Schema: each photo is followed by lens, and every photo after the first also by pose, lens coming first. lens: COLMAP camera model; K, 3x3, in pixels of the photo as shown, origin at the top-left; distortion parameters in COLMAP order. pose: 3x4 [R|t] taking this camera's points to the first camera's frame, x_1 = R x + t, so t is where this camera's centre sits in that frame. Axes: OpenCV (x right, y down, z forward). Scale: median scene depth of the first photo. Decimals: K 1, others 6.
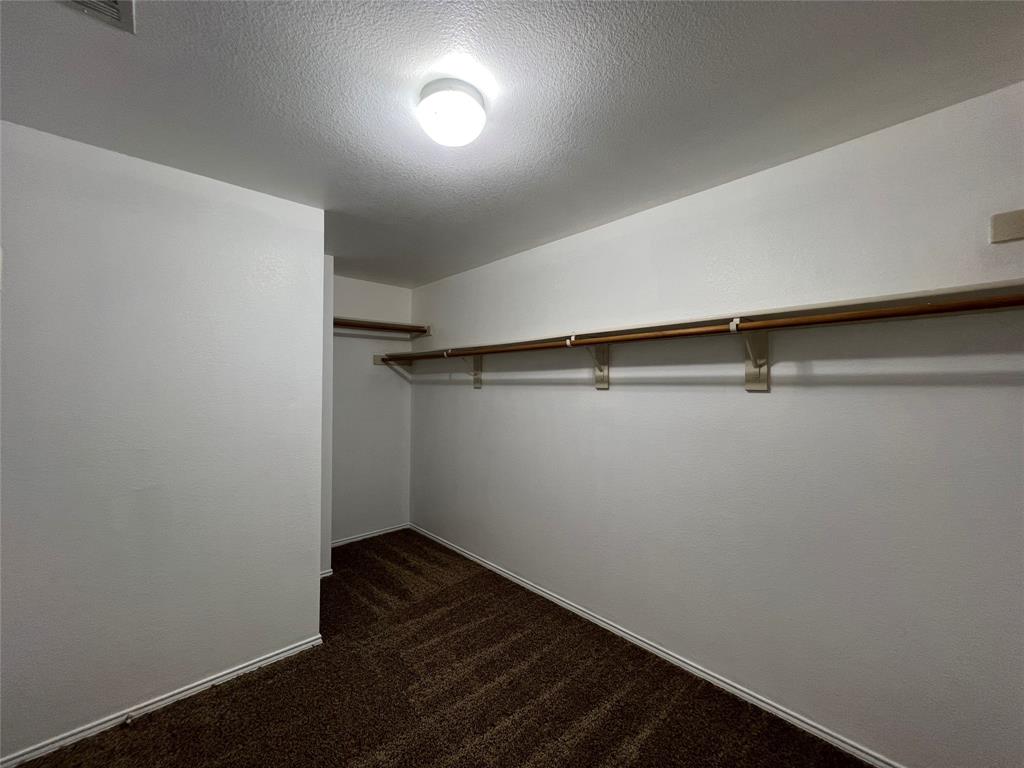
lens RADIAL K [[409.9, 0, 514.1], [0, 409.9, 384.0], [0, 0, 1]] dist [-0.000751, -0.000276]
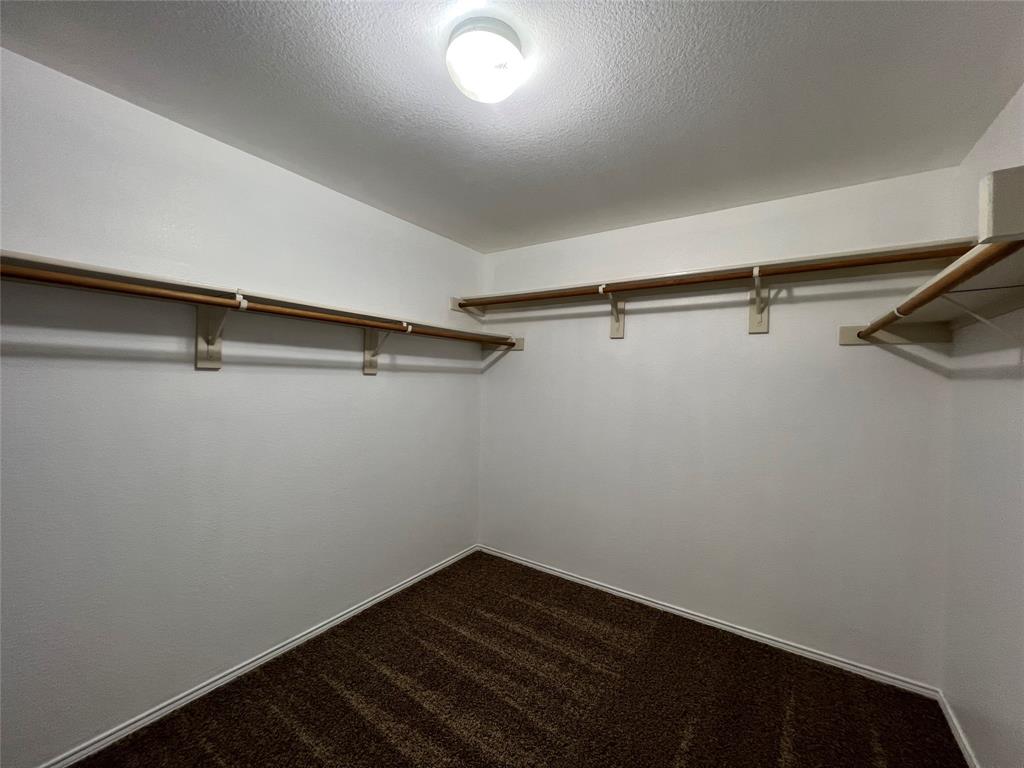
lens RADIAL K [[409.9, 0, 513.6], [0, 409.9, 386.9], [0, 0, 1]] dist [-0.000751, -0.000276]
pose [[-0.226074, -0.036363, 0.973431, -0.765299], [-0.040893, 0.998776, 0.027813, 0.001577], [-0.973251, -0.033518, -0.227284, 0.824226]]
